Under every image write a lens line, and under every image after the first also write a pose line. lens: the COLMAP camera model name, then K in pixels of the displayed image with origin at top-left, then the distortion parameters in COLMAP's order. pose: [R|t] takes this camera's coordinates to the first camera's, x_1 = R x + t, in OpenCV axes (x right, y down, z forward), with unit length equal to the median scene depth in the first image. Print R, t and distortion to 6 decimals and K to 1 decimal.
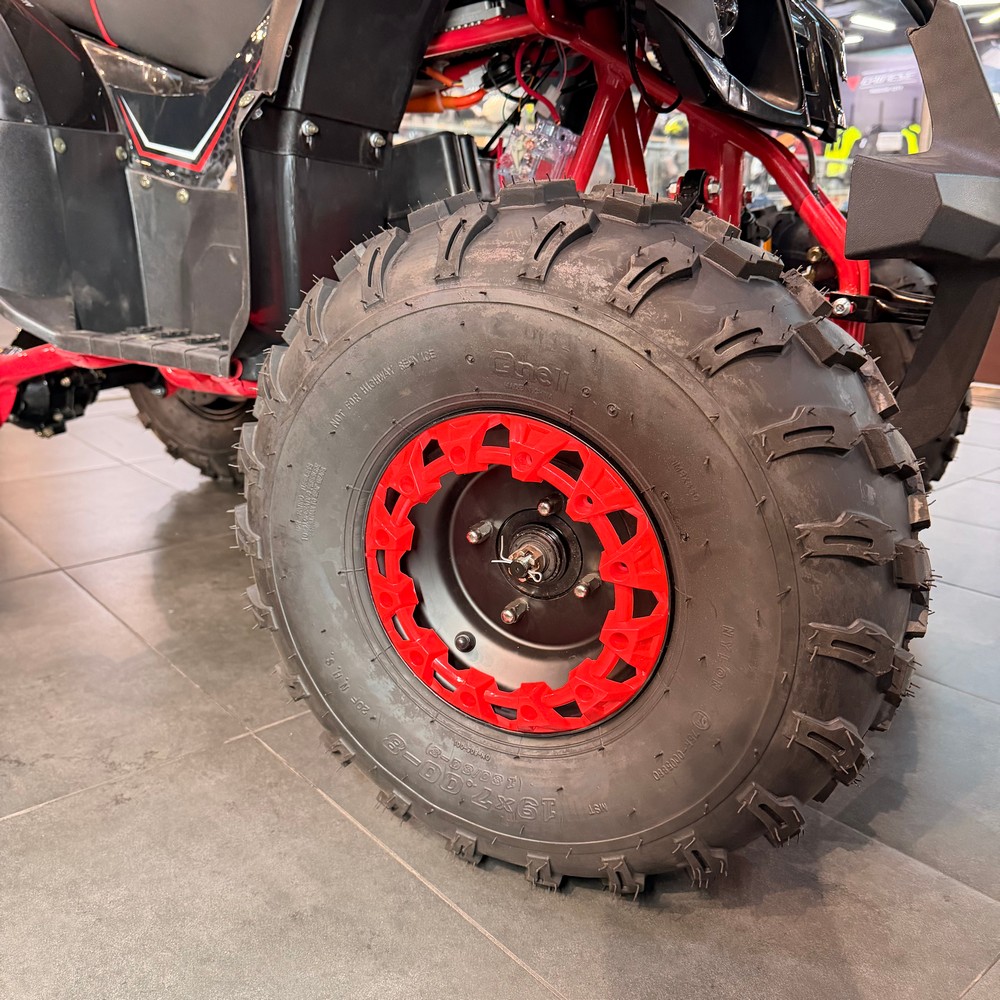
lens RADIAL K [[944.3, 0, 500.0], [0, 944.3, 500.0], [0, 0, 1]] dist [0.167016, -0.338920]
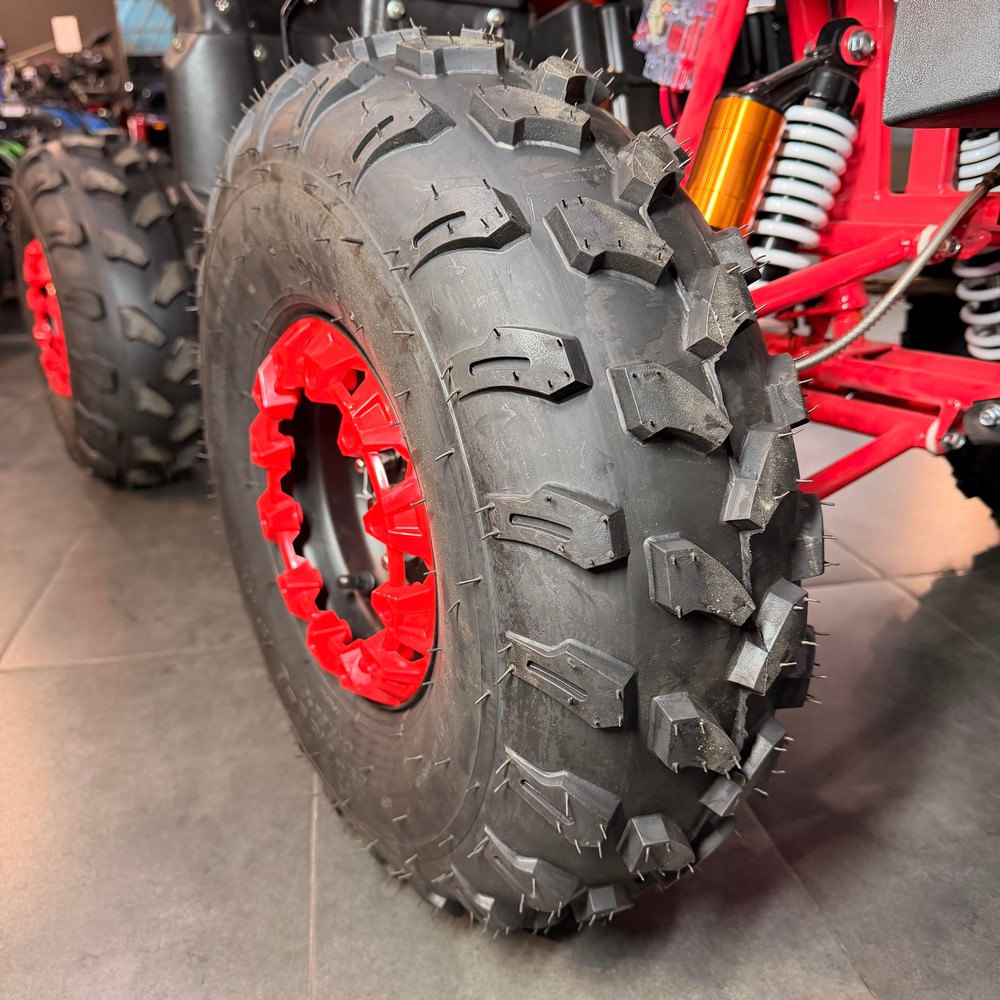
lens RADIAL K [[944.3, 0, 500.0], [0, 944.3, 500.0], [0, 0, 1]] dist [0.167016, -0.338920]
pose [[0.861747, 0.145277, -0.486093, 0.572922], [-0.114738, 0.989108, 0.092204, -0.030634], [0.494193, -0.023683, 0.869029, 0.331813]]
